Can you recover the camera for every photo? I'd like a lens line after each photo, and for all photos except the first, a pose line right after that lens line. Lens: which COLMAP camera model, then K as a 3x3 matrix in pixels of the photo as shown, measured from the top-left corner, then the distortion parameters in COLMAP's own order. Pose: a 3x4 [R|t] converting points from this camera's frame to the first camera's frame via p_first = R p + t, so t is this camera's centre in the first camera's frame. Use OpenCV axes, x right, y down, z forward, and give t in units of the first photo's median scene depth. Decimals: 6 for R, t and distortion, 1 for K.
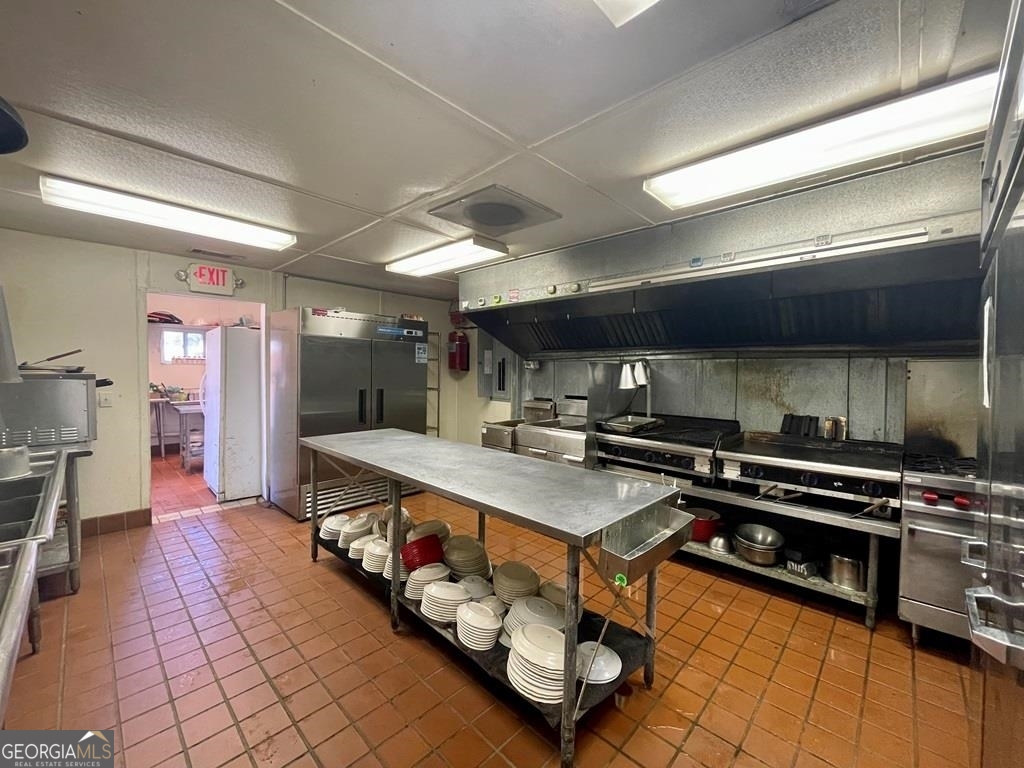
lens RADIAL K [[412.3, 0, 510.1], [0, 412.3, 383.1], [0, 0, 1]] dist [-0.002249, -0.000282]
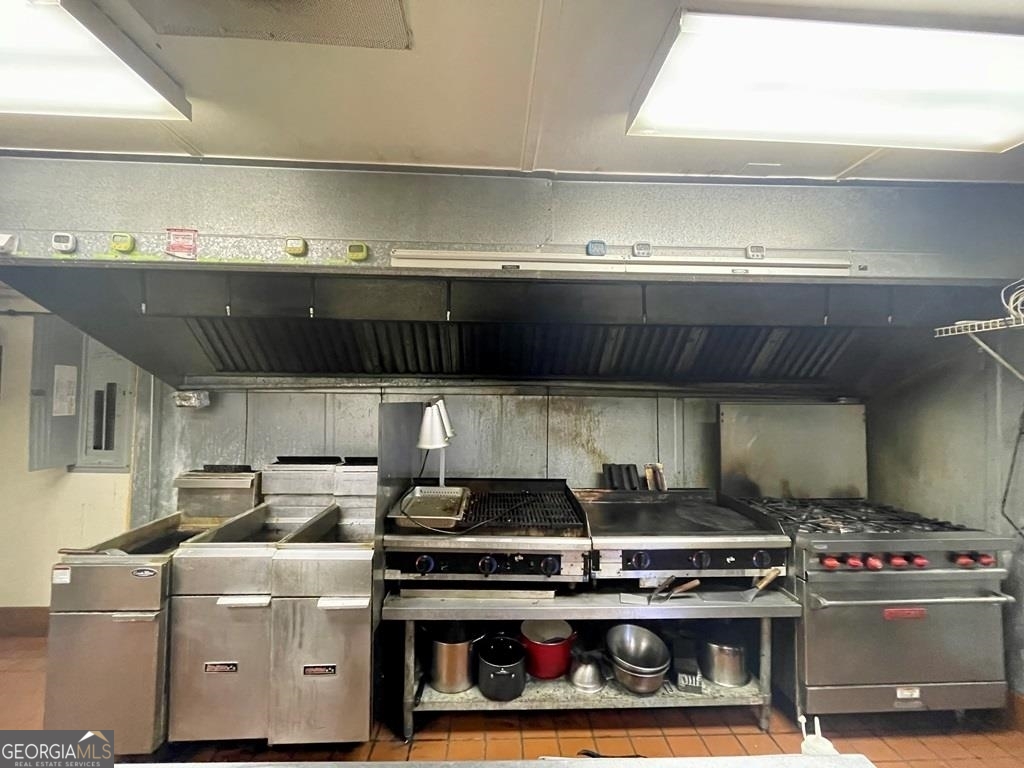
lens RADIAL K [[412.3, 0, 510.1], [0, 412.3, 383.1], [0, 0, 1]] dist [-0.002249, -0.000282]
pose [[0.692997, 0.021715, 0.720614, -0.063839], [0.015930, 0.998841, -0.045419, -0.049302], [-0.720765, 0.042955, 0.691847, 0.515876]]
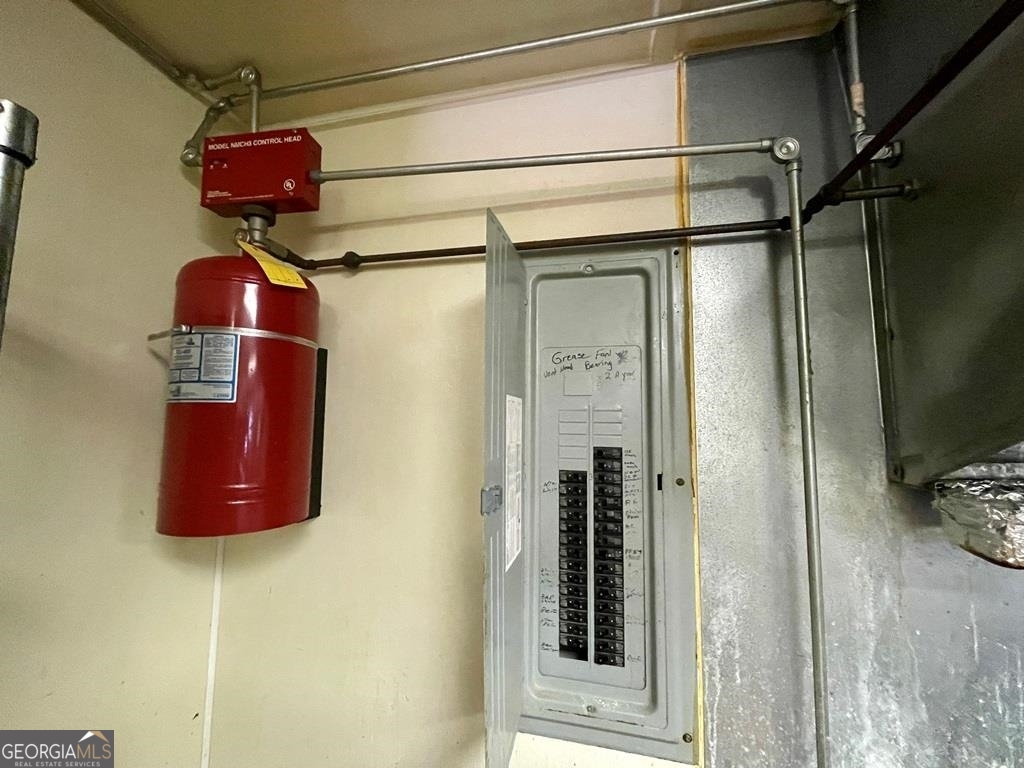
lens RADIAL K [[412.3, 0, 510.1], [0, 412.3, 383.1], [0, 0, 1]] dist [-0.002249, -0.000282]
pose [[0.858590, 0.037087, 0.511319, -0.206170], [0.017448, 0.994688, -0.101445, -0.111490], [-0.512365, 0.096022, 0.853383, 1.413044]]
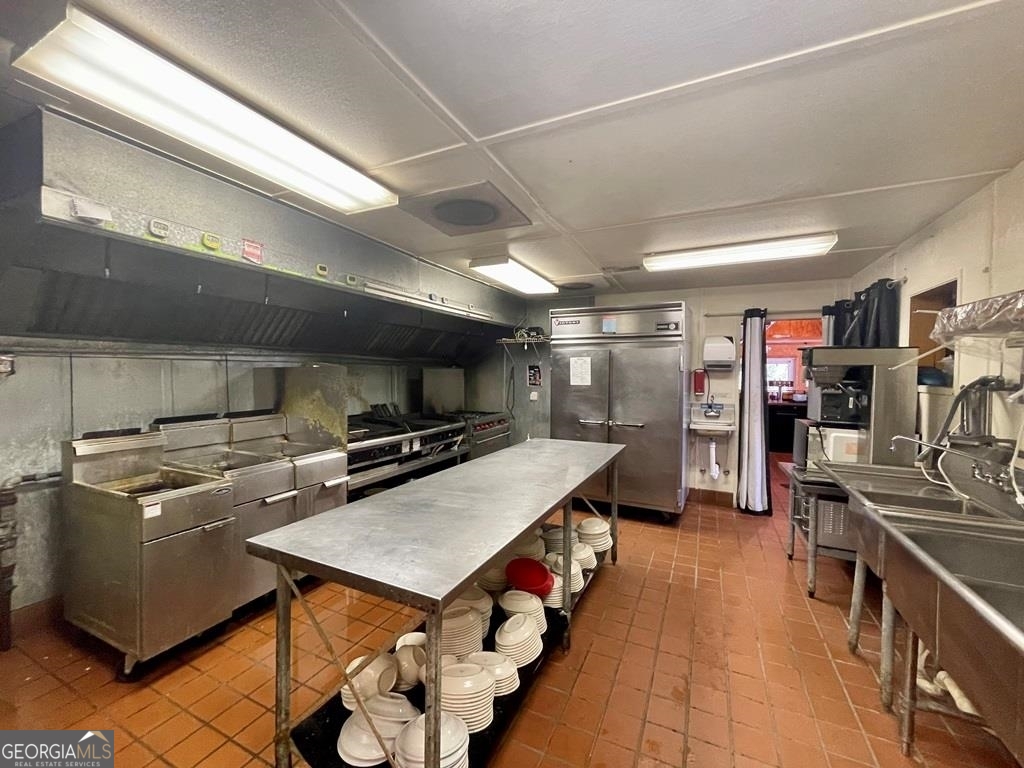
lens RADIAL K [[412.3, 0, 510.1], [0, 412.3, 383.1], [0, 0, 1]] dist [-0.002249, -0.000282]
pose [[-0.312372, -0.037590, 0.949216, -0.740242], [0.017381, 0.998823, 0.045275, -0.048836], [-0.949801, 0.030641, -0.311351, 0.919939]]
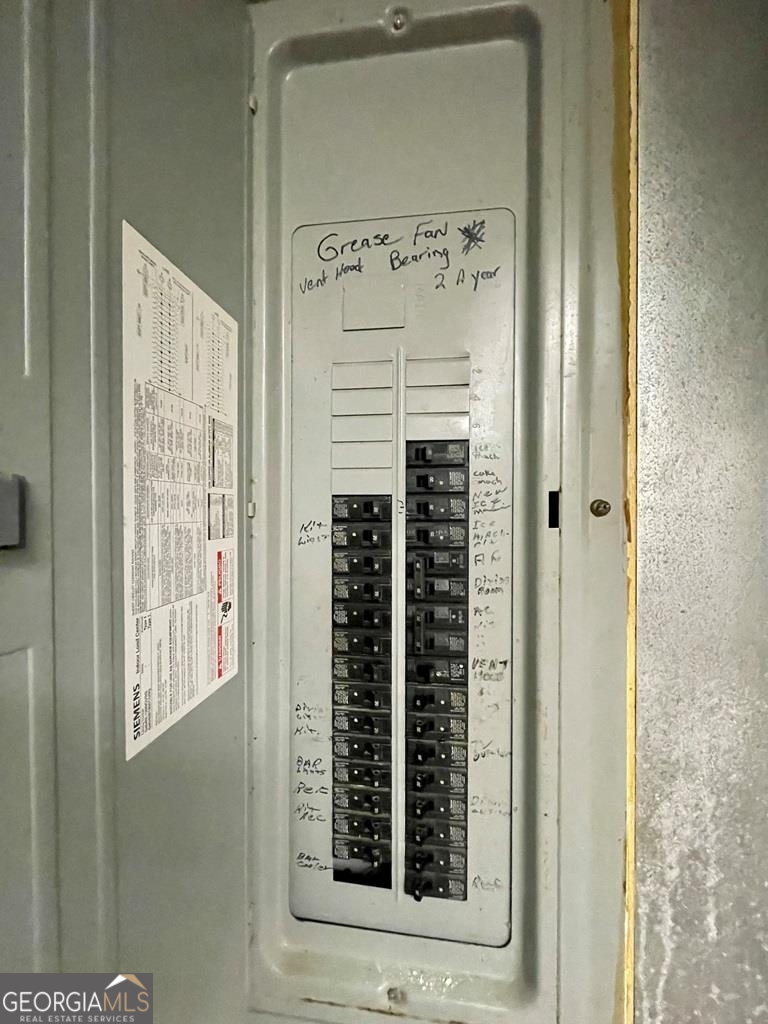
lens RADIAL K [[412.3, 0, 384.0], [0, 412.3, 512.0], [0, 0, 1]] dist [-0.002249, -0.000282]
pose [[0.807167, -0.015731, 0.590113, -0.103773], [0.027211, 0.999574, -0.010574, -0.076707], [-0.589695, 0.024593, 0.807251, 1.518783]]
